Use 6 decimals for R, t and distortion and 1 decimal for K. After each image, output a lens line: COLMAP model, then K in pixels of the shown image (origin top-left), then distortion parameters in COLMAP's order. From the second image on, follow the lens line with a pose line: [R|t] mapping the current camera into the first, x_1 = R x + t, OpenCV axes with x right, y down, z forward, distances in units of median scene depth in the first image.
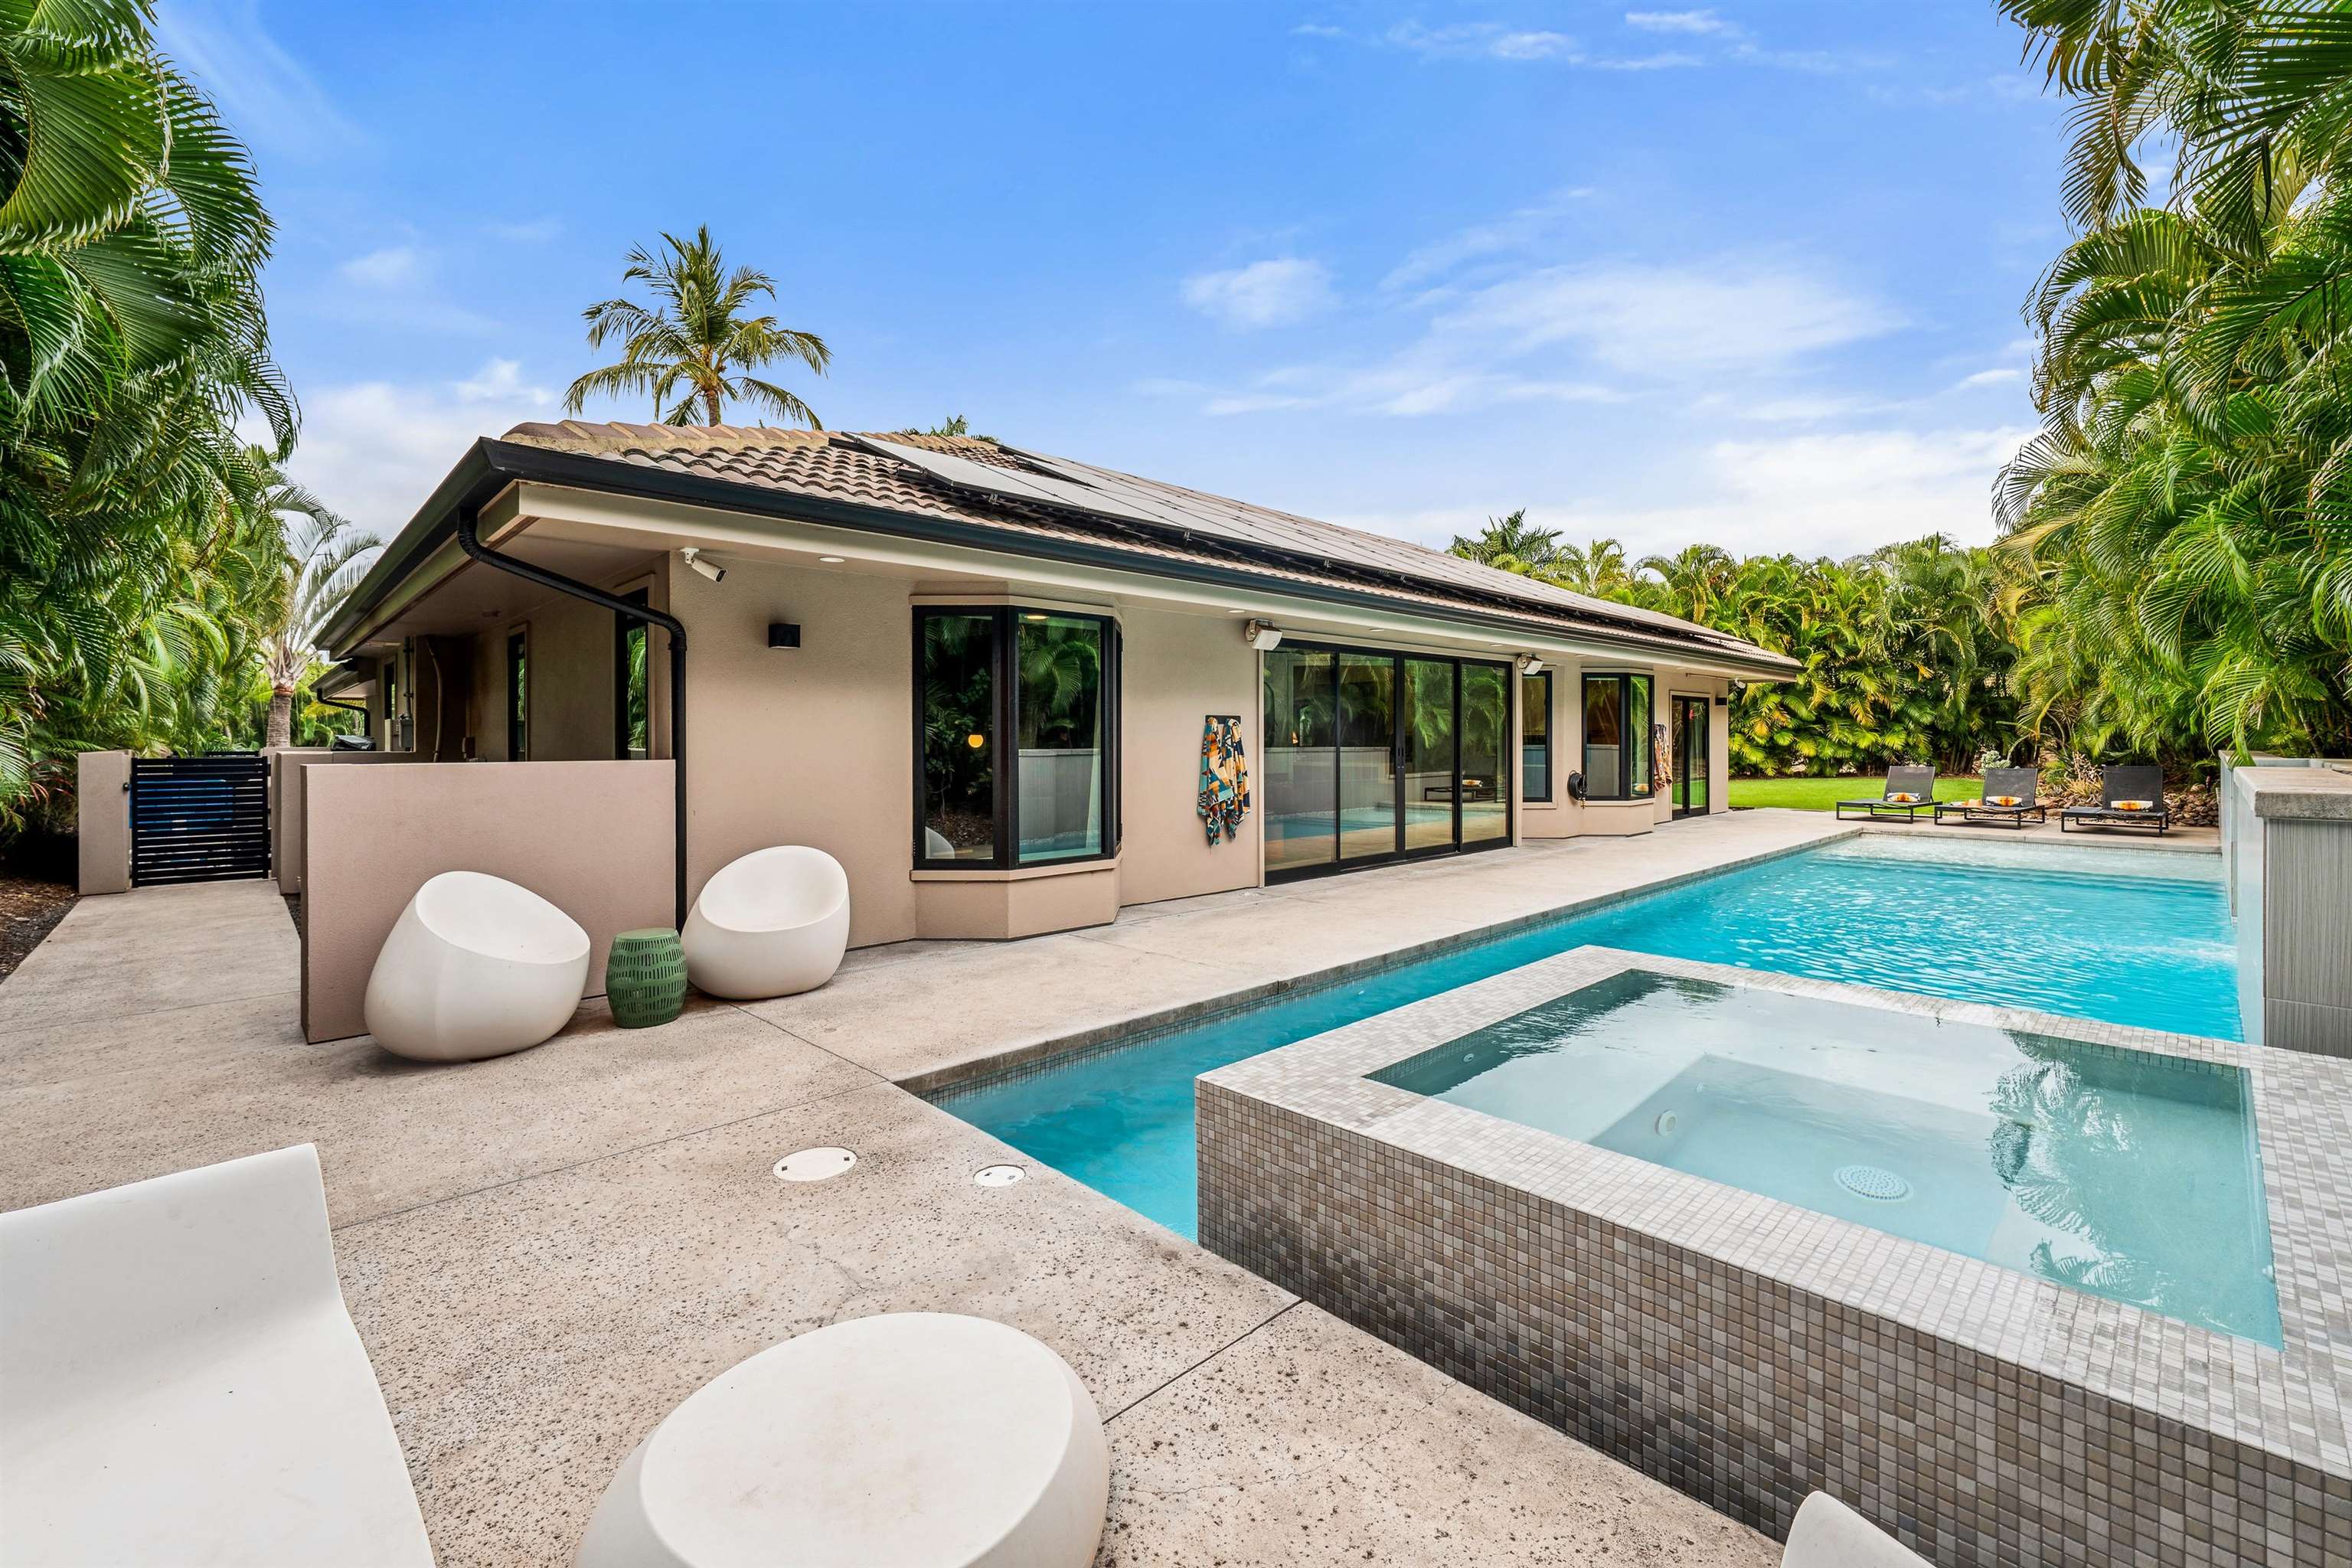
lens RADIAL K [[1014.8, 0, 1202.5], [0, 1014.8, 738.8], [0, 0, 1]] dist [0.000236, 0.000990]
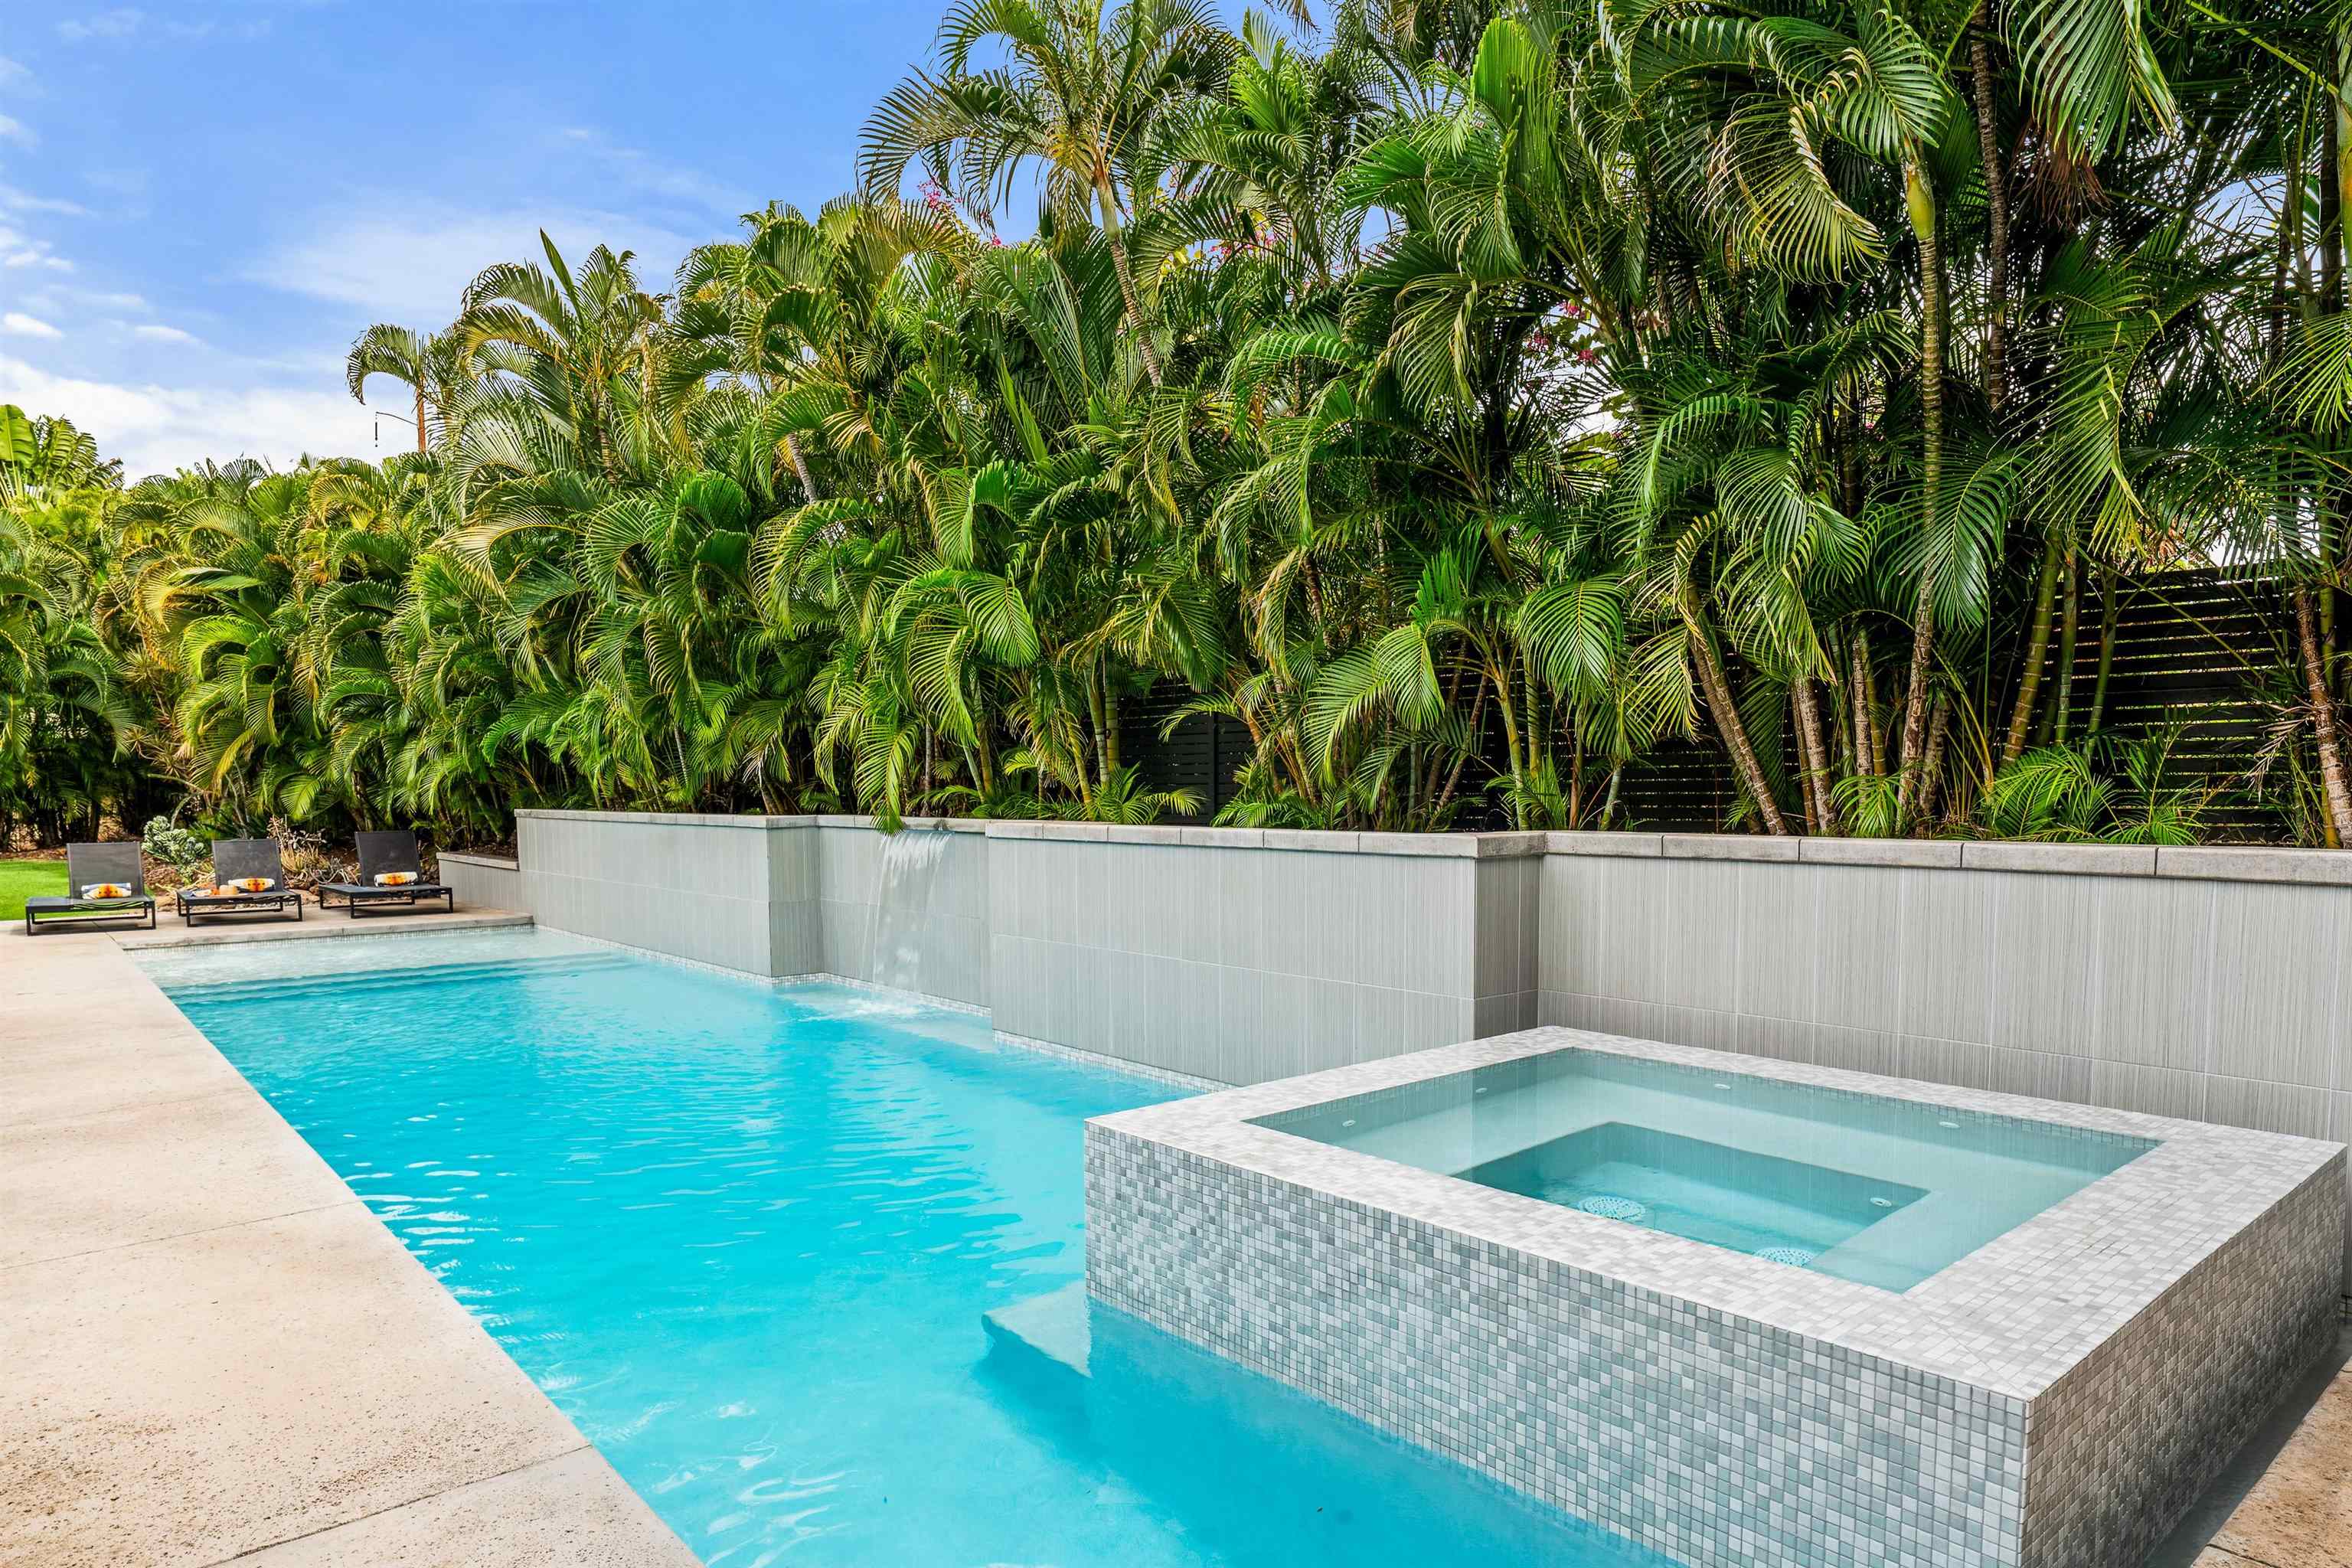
lens RADIAL K [[1393.4, 0, 1176.4], [0, 1393.4, 876.5], [0, 0, 1]] dist [0.000508, -0.000635]
pose [[0.067844, -0.064976, 0.995578, -0.422954], [0.009385, 0.997874, 0.064487, -0.007802], [-0.997652, 0.004969, 0.068310, 0.754129]]
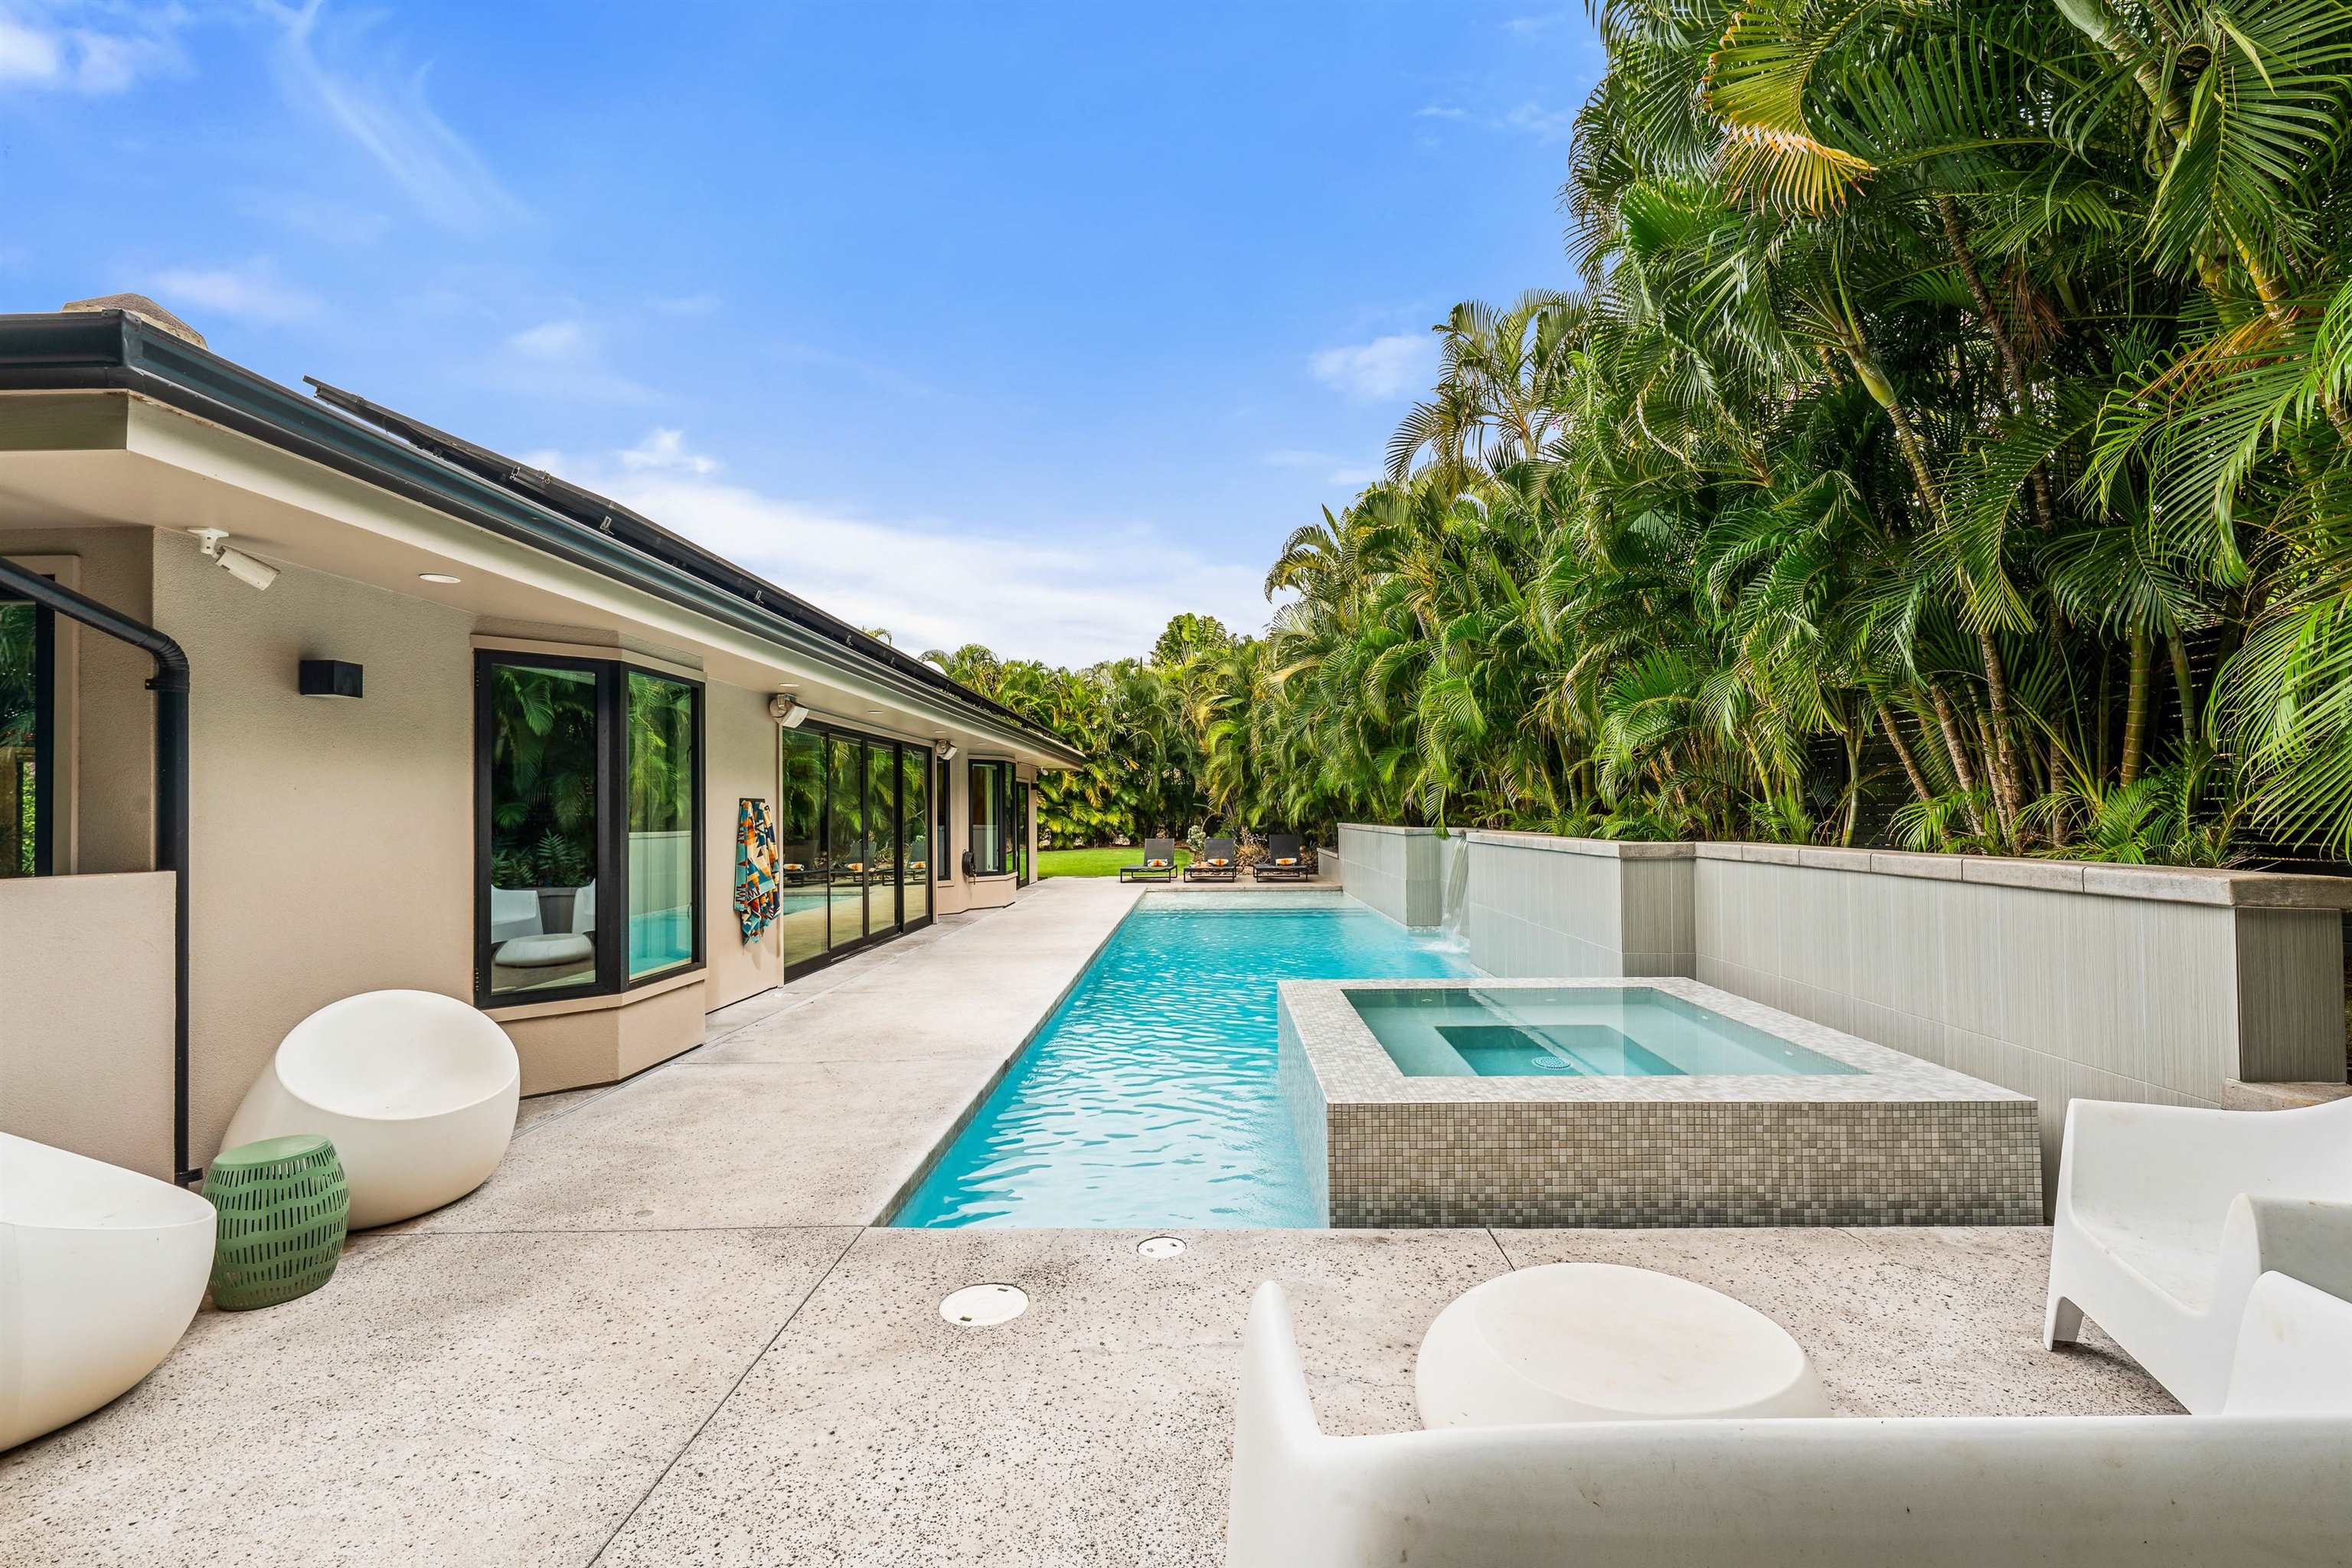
lens RADIAL K [[1014.8, 0, 1215.7], [0, 1014.8, 795.9], [0, 0, 1]] dist [0.000236, 0.000990]
pose [[0.700228, 0.005768, 0.713896, -0.514421], [0.010956, 0.999763, -0.018824, -0.006063], [-0.713835, 0.021003, 0.699999, 0.128131]]
